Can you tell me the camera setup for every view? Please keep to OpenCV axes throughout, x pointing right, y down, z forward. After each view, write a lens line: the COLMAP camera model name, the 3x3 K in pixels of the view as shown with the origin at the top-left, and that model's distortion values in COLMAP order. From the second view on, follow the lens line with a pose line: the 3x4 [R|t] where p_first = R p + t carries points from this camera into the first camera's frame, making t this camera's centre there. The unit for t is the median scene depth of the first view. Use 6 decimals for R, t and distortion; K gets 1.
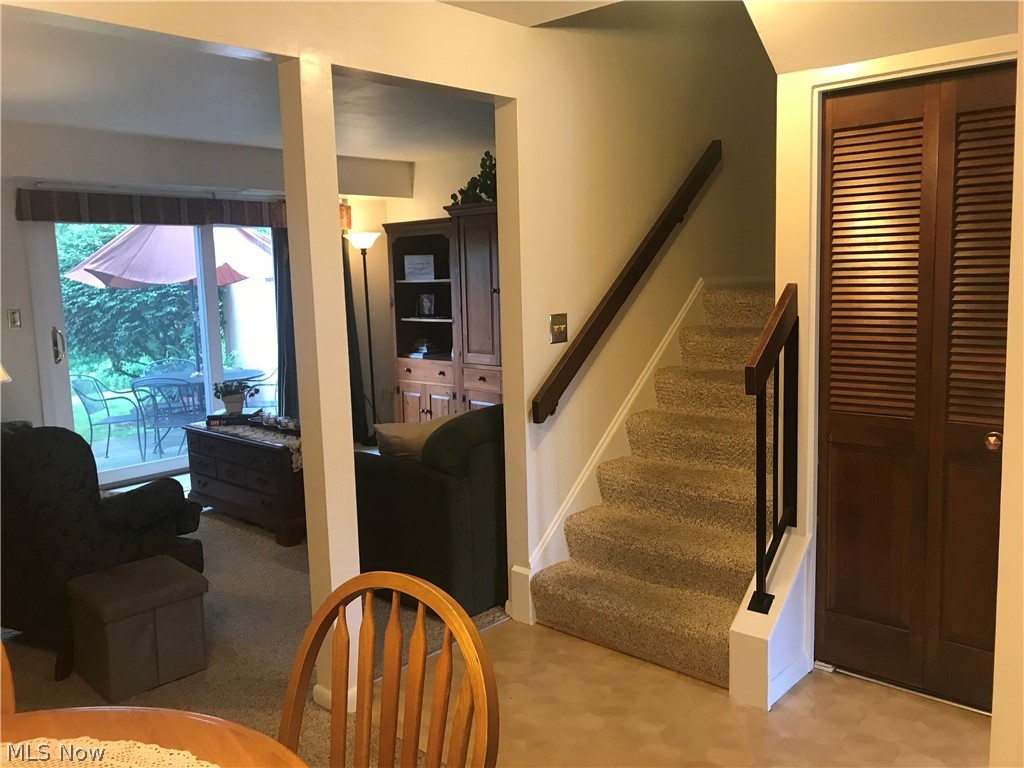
lens RADIAL K [[836.0, 0, 514.8], [0, 836.0, 379.4], [0, 0, 1]] dist [0.023572, -0.018343]
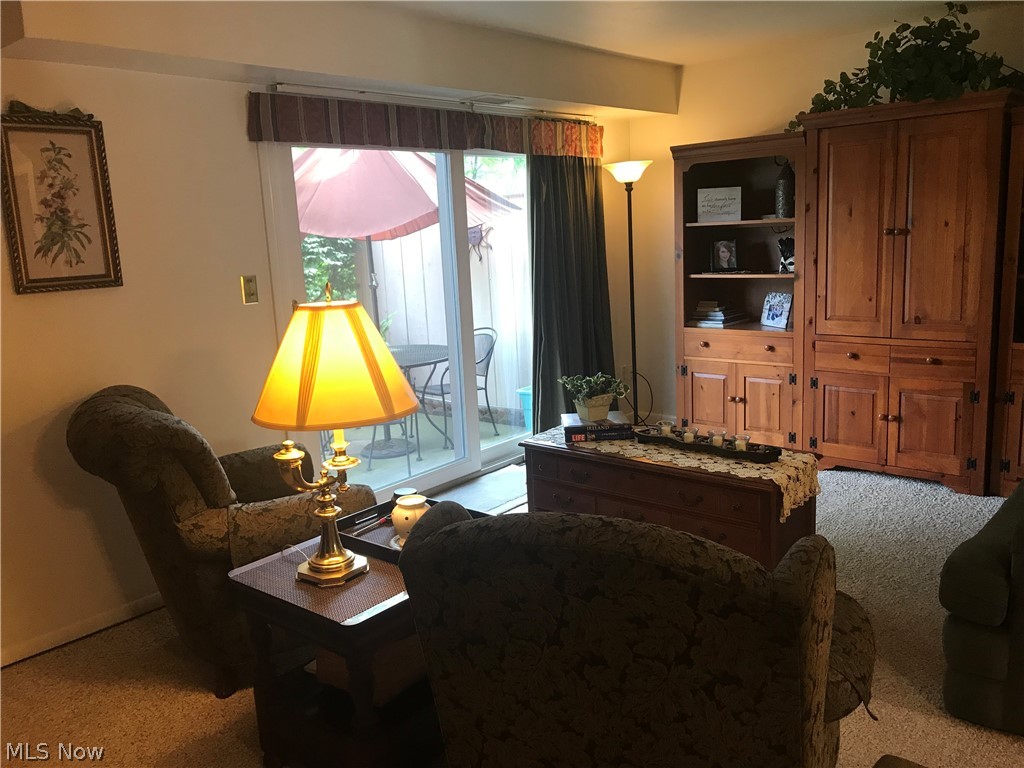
lens RADIAL K [[836.0, 0, 490.3], [0, 836.0, 365.4], [0, 0, 1]] dist [0.023572, -0.018343]
pose [[0.999730, -0.022902, 0.003906, -0.322300], [0.022753, 0.999140, 0.034665, -0.022349], [-0.004697, -0.034567, 0.999391, 0.255557]]
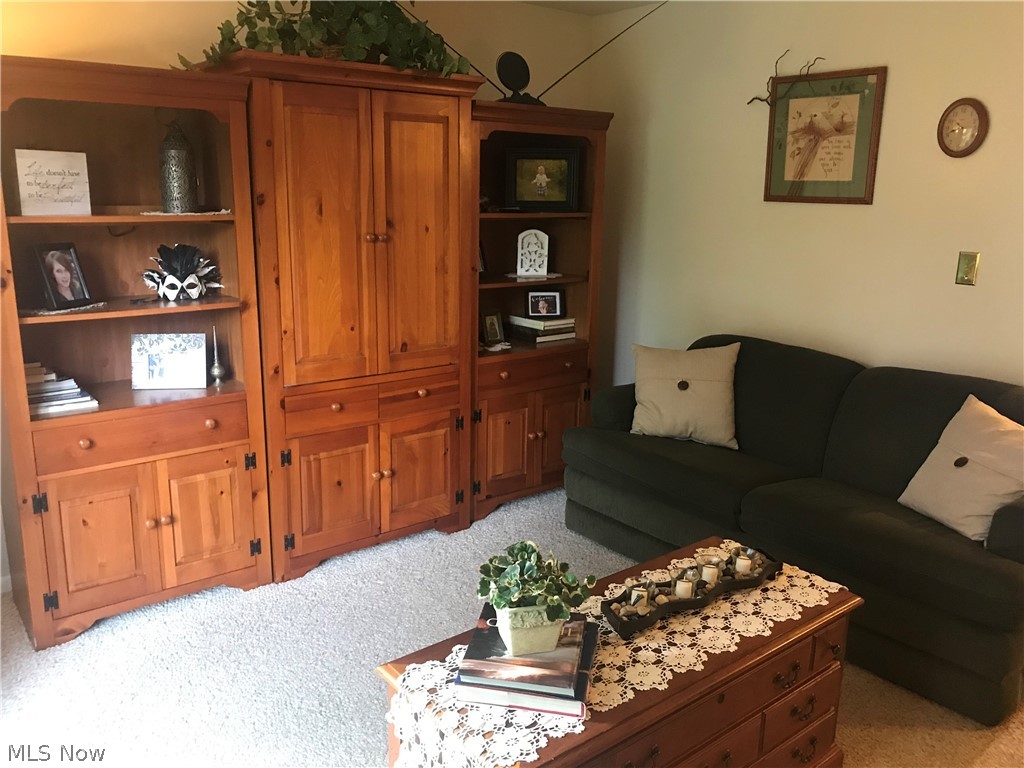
lens RADIAL K [[836.0, 0, 511.1], [0, 836.0, 374.0], [0, 0, 1]] dist [0.023572, -0.018343]
pose [[0.146071, -0.186713, 0.971494, -0.482334], [0.110933, 0.978925, 0.171462, -0.090119], [-0.983035, 0.082725, 0.163705, 0.731892]]
